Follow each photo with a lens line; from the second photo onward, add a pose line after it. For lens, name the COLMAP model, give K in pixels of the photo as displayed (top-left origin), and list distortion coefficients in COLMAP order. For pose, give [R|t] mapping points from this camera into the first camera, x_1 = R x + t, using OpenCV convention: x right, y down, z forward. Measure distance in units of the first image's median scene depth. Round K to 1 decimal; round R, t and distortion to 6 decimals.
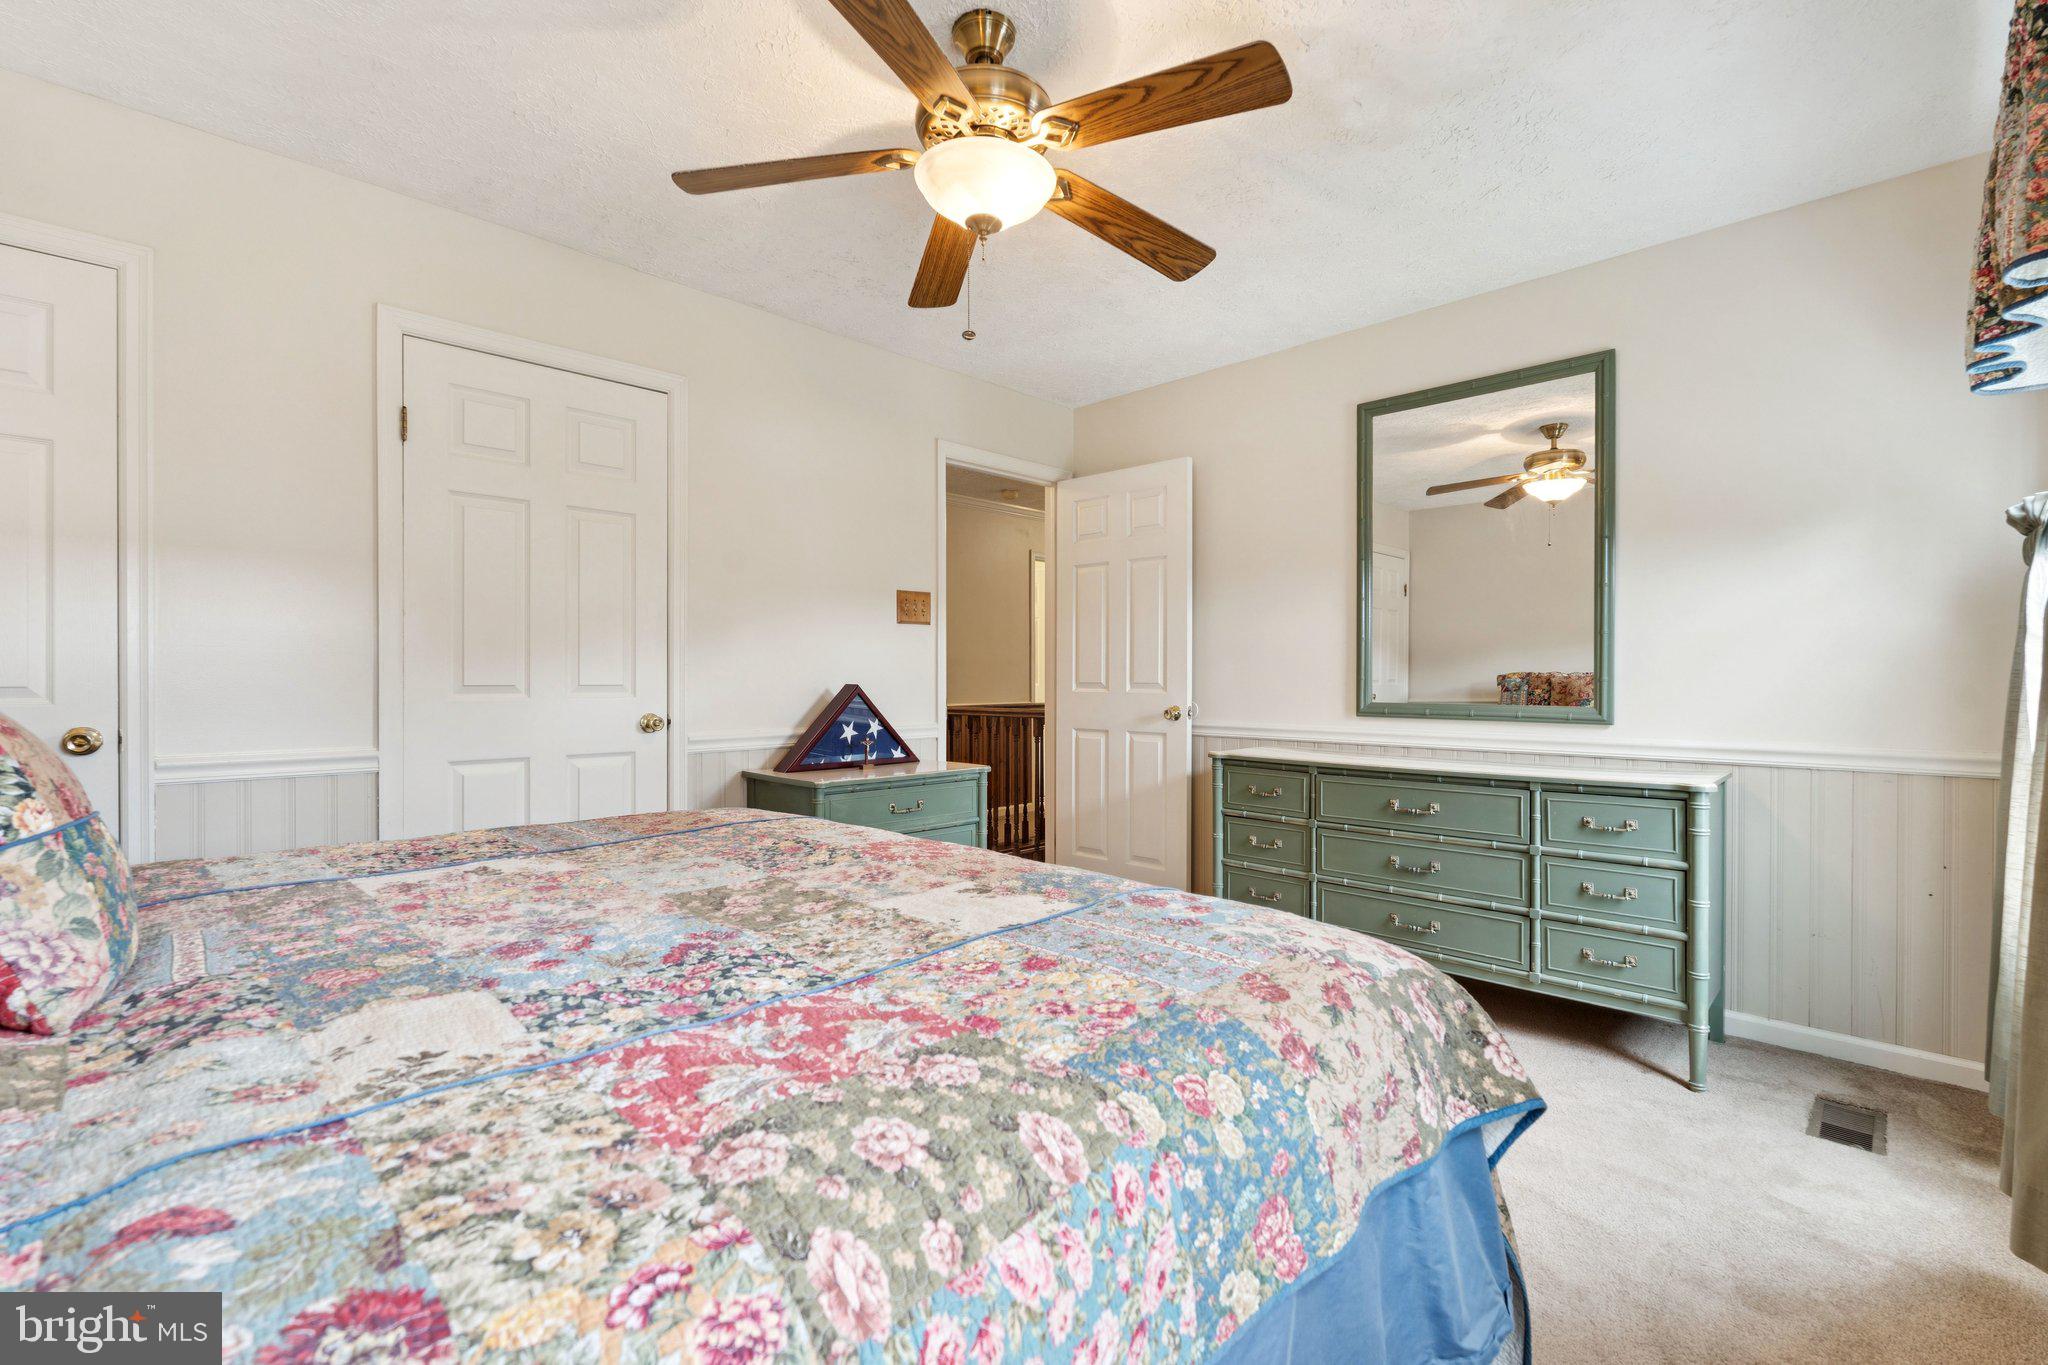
lens RADIAL K [[899.0, 0, 998.1], [0, 899.0, 682.2], [0, 0, 1]] dist [0.002400, 0.000128]
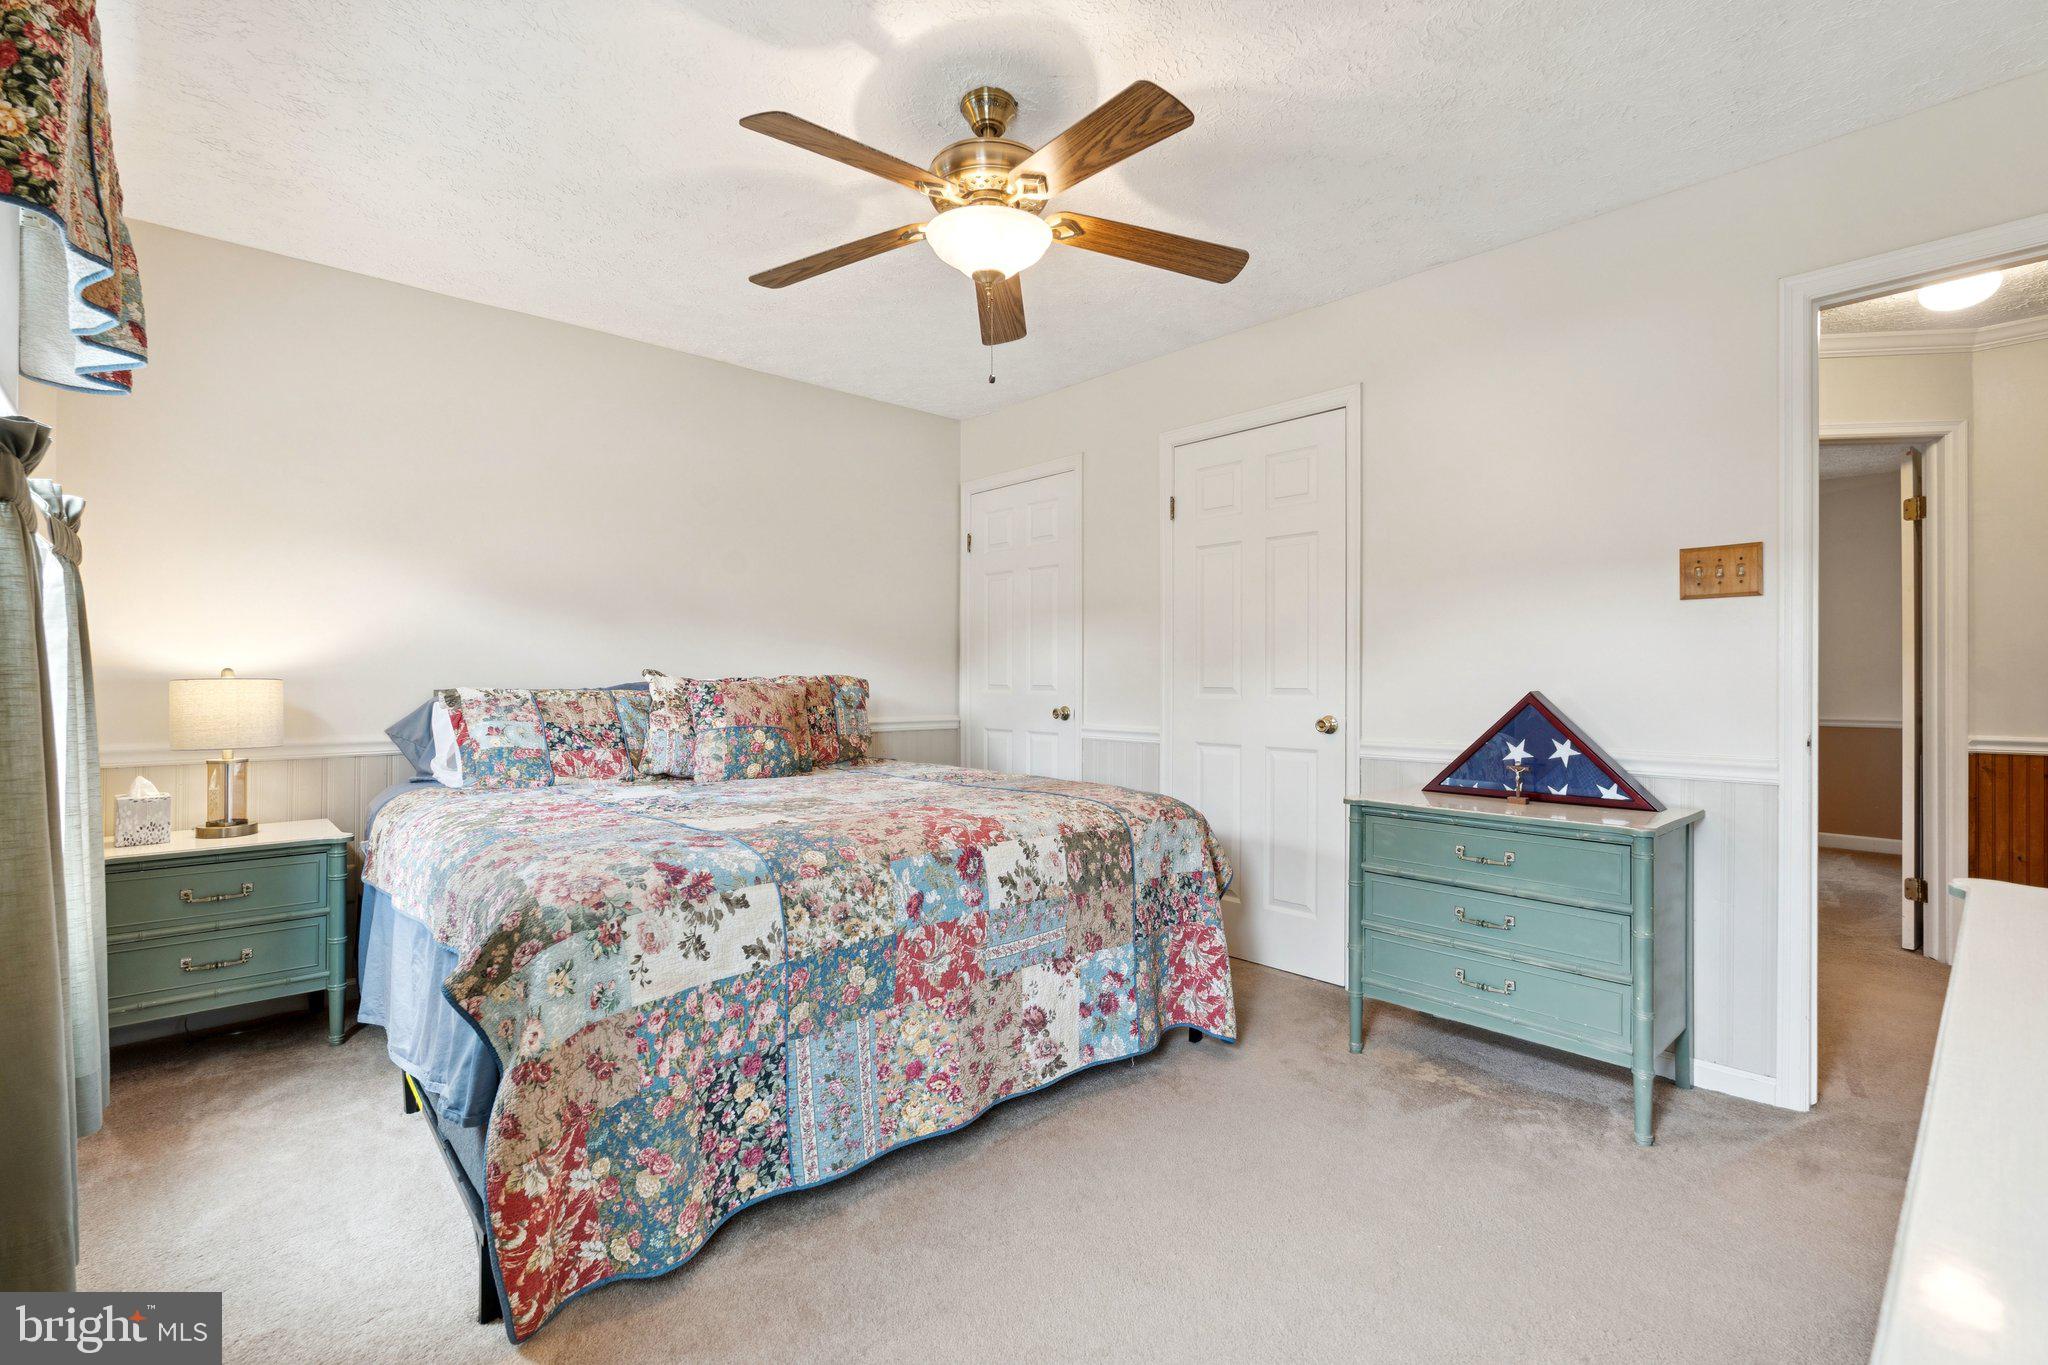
lens RADIAL K [[899.0, 0, 998.1], [0, 899.0, 682.2], [0, 0, 1]] dist [0.002400, 0.000128]
pose [[-0.004055, 0.001699, -0.999990, 0.591725], [-0.008519, 0.999962, 0.001733, -0.002713], [0.999955, 0.008526, -0.004040, 0.546057]]
